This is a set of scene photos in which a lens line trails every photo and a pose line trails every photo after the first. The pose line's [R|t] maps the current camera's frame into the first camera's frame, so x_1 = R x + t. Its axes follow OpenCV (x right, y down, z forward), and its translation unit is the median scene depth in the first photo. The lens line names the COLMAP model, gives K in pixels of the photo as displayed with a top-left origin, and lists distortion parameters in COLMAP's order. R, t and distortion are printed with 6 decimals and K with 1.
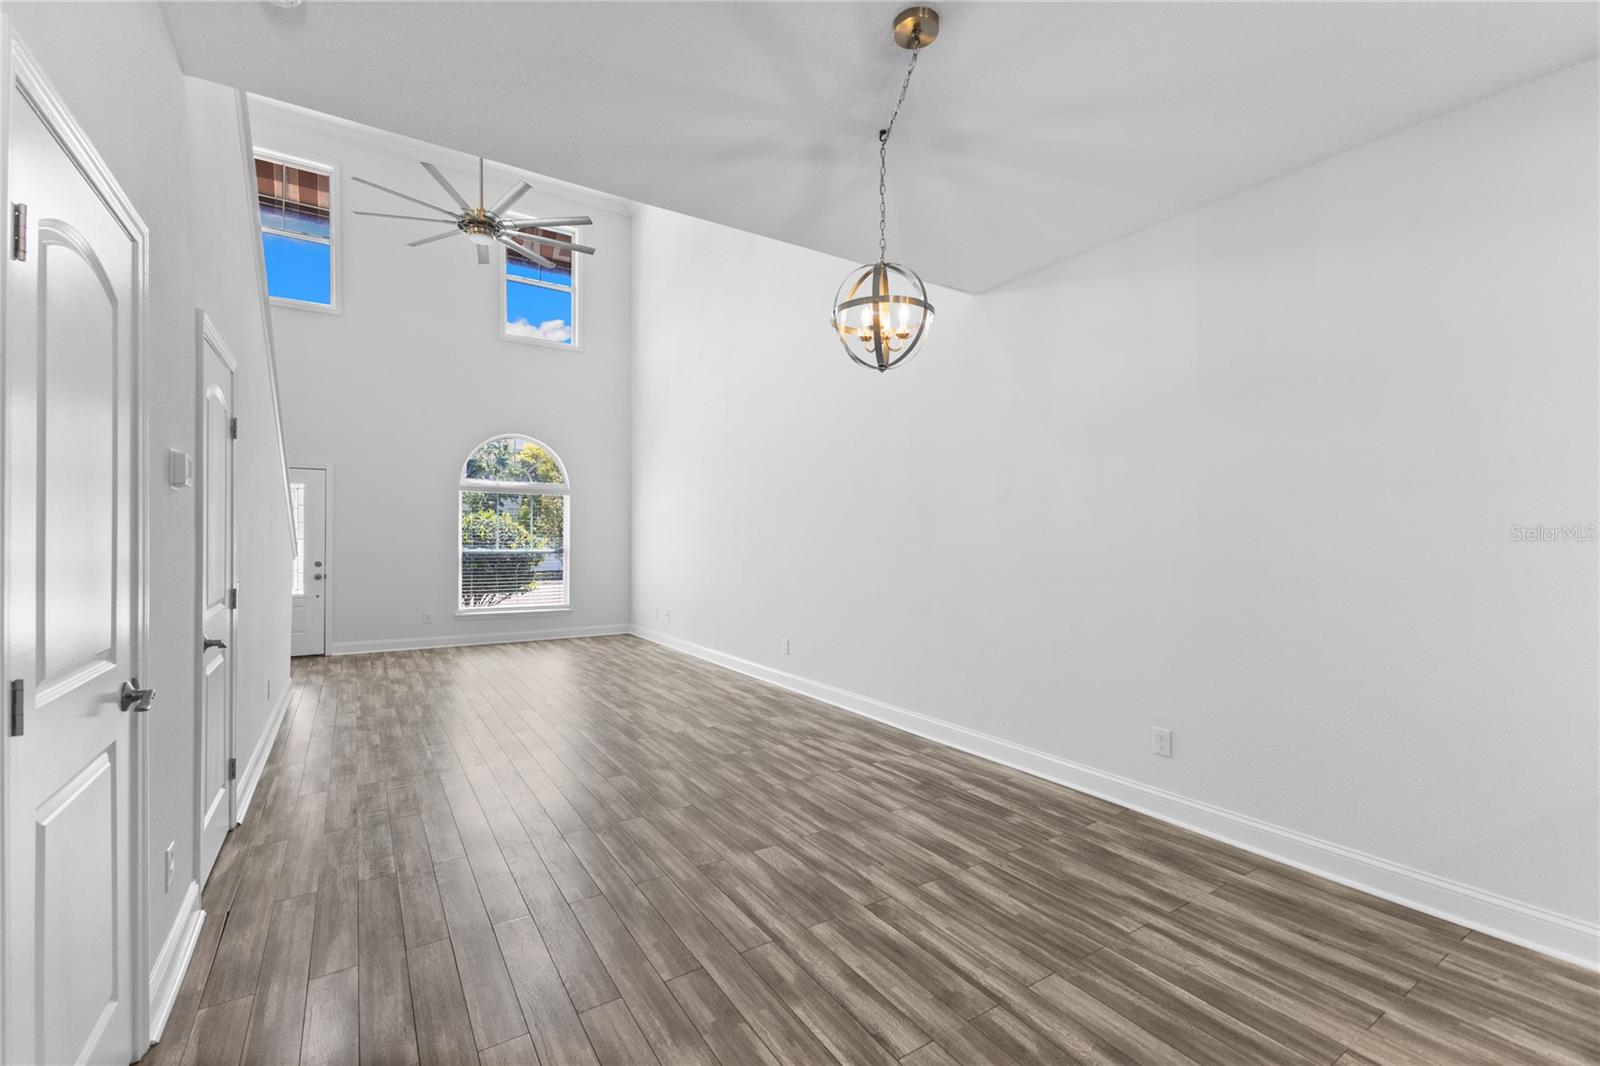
lens RADIAL K [[691.8, 0, 801.9], [0, 691.8, 539.5], [0, 0, 1]] dist [0.012238, -0.001830]
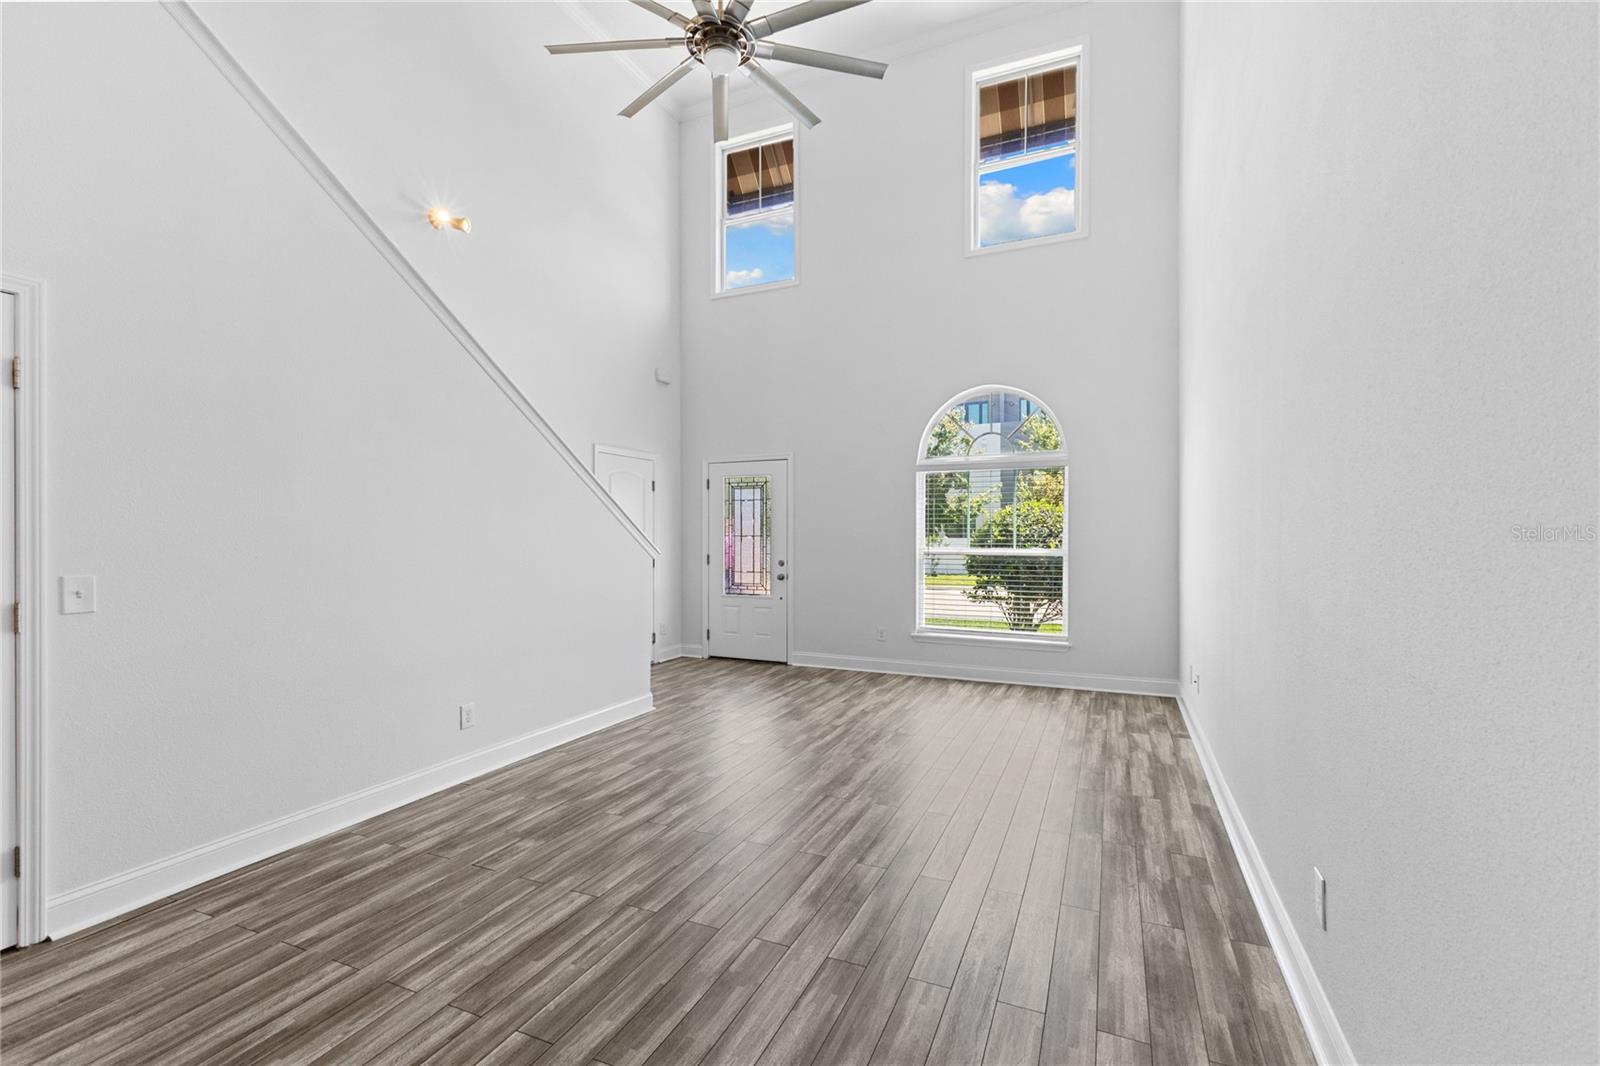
lens RADIAL K [[691.8, 0, 805.1], [0, 691.8, 532.1], [0, 0, 1]] dist [0.012238, -0.001830]
pose [[0.548997, -0.009163, -0.835774, 0.160694], [0.000921, 0.999946, -0.010358, 0.006882], [0.835824, 0.004917, 0.548976, 1.011685]]
